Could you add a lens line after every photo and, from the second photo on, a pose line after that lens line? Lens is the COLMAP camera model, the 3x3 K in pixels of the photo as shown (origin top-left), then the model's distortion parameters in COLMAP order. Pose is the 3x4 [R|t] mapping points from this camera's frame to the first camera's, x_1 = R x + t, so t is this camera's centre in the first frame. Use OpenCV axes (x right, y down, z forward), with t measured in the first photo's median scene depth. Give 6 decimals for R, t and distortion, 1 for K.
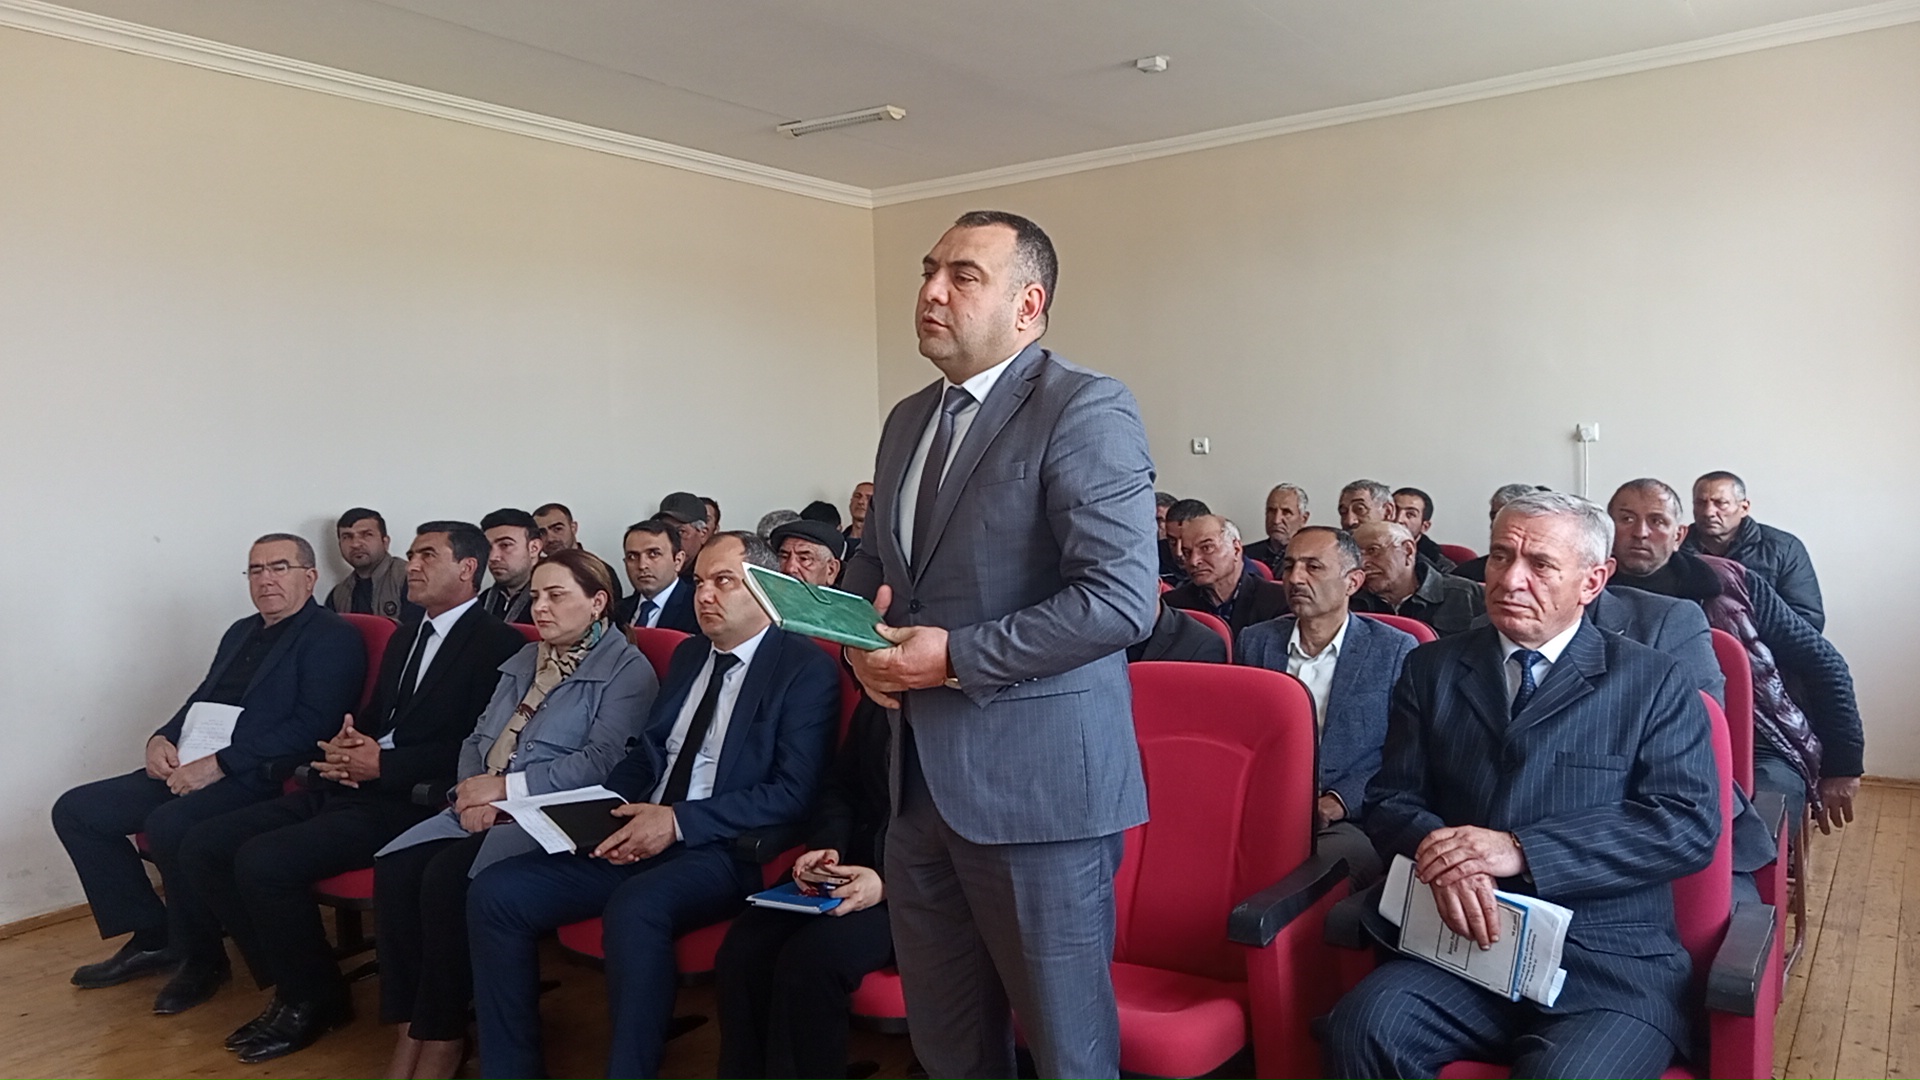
lens RADIAL K [[1429.9, 0, 957.6], [0, 1429.9, 552.8], [0, 0, 1]] dist [0.044927, -0.049737]
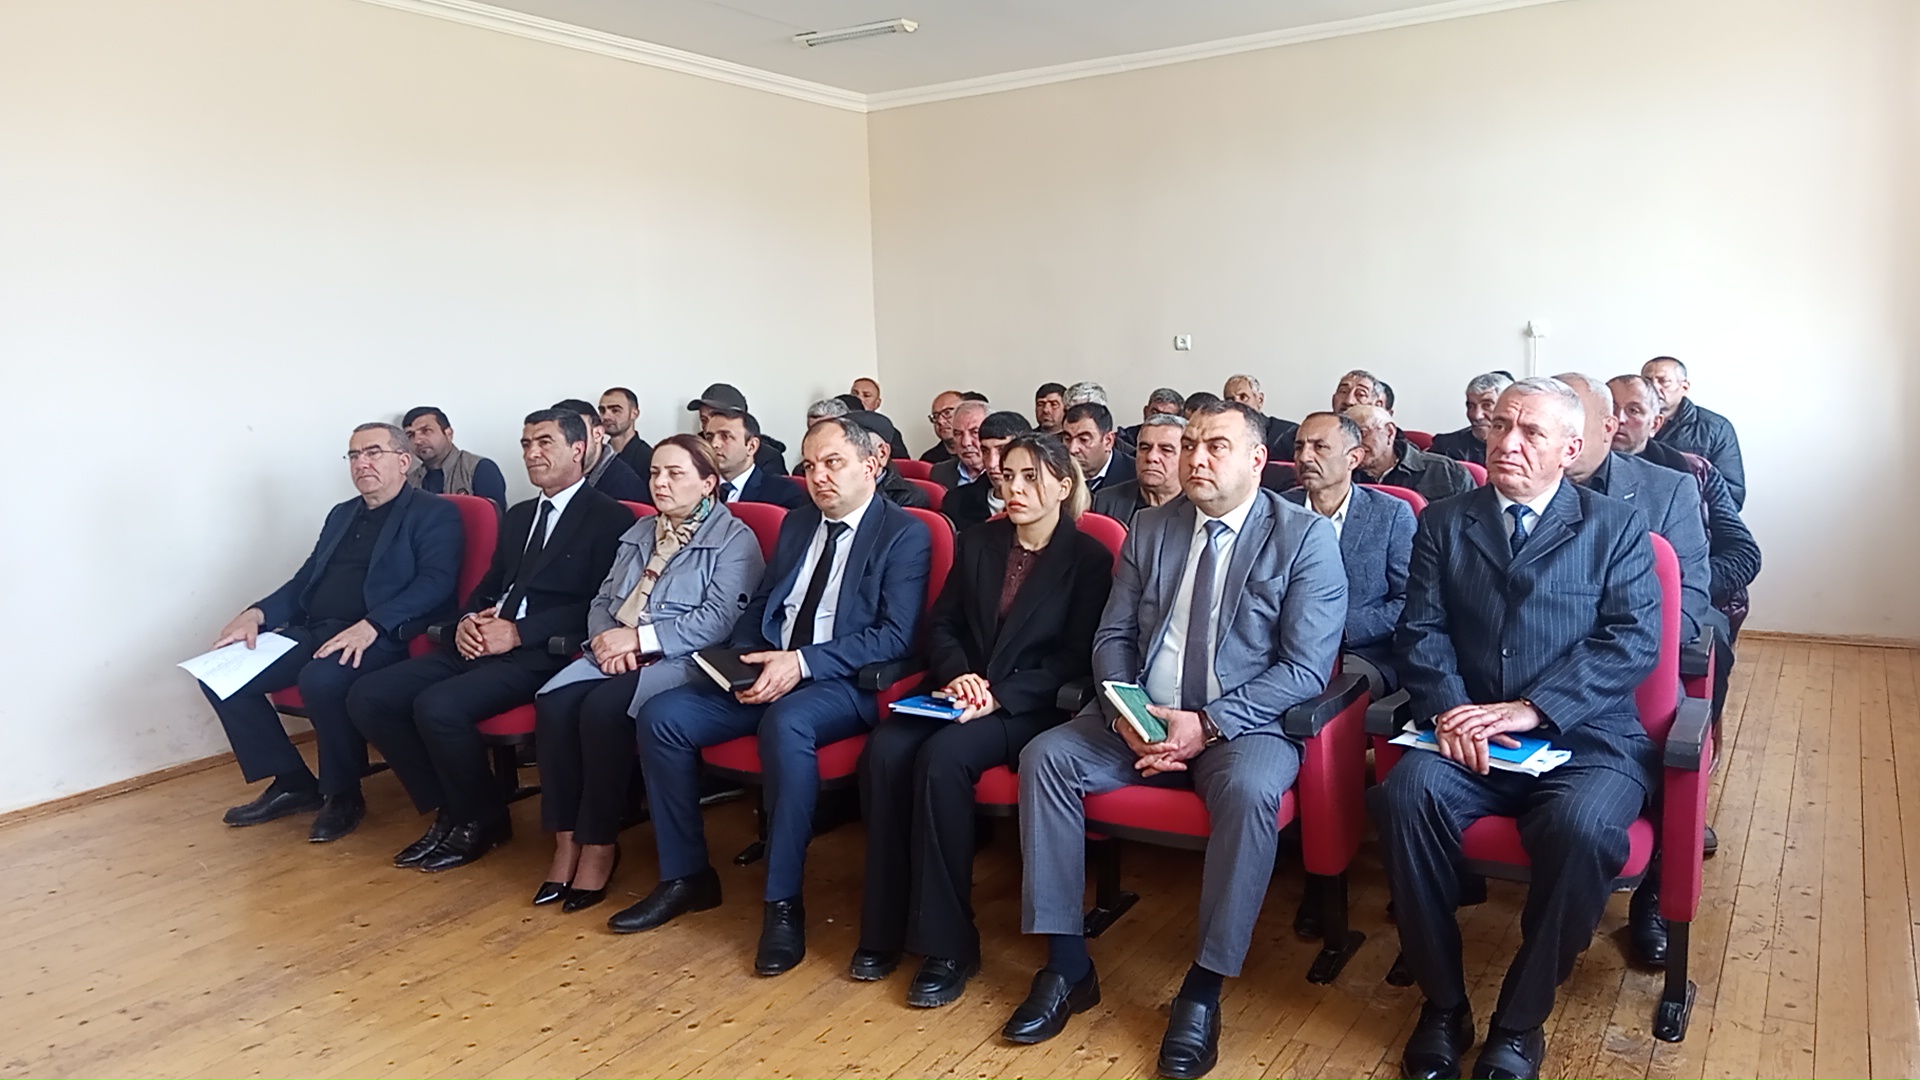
lens RADIAL K [[1429.9, 0, 962.4], [0, 1429.9, 555.5], [0, 0, 1]] dist [0.044927, -0.049737]
pose [[0.998838, -0.008144, 0.047496, -0.093761], [0.004690, 0.997366, 0.072386, 0.012222], [-0.047960, -0.072080, 0.996245, -0.144540]]
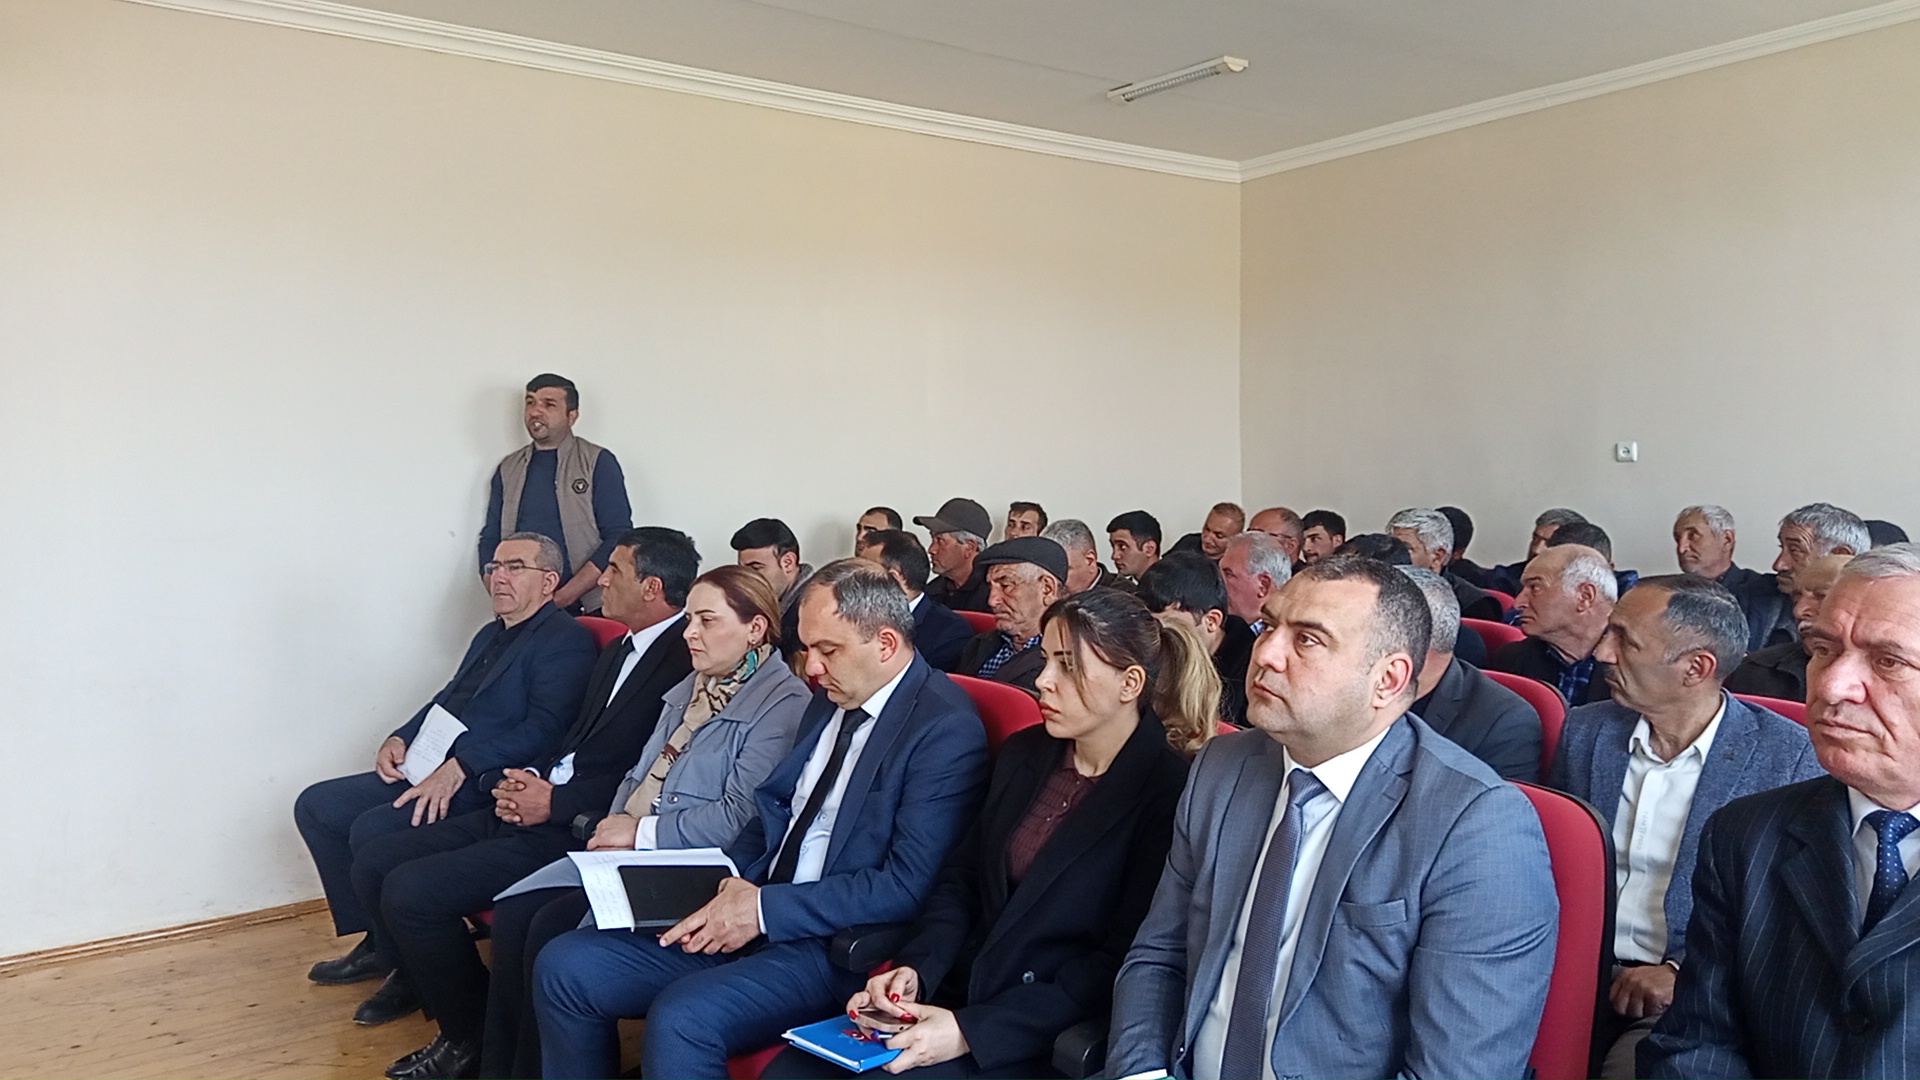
lens RADIAL K [[1429.9, 0, 964.8], [0, 1429.9, 537.3], [0, 0, 1]] dist [0.044927, -0.049737]
pose [[0.947367, 0.032573, -0.318487, 0.132275], [-0.036334, 0.999322, -0.005875, -0.017952], [0.318080, 0.017138, 0.947909, 0.202997]]
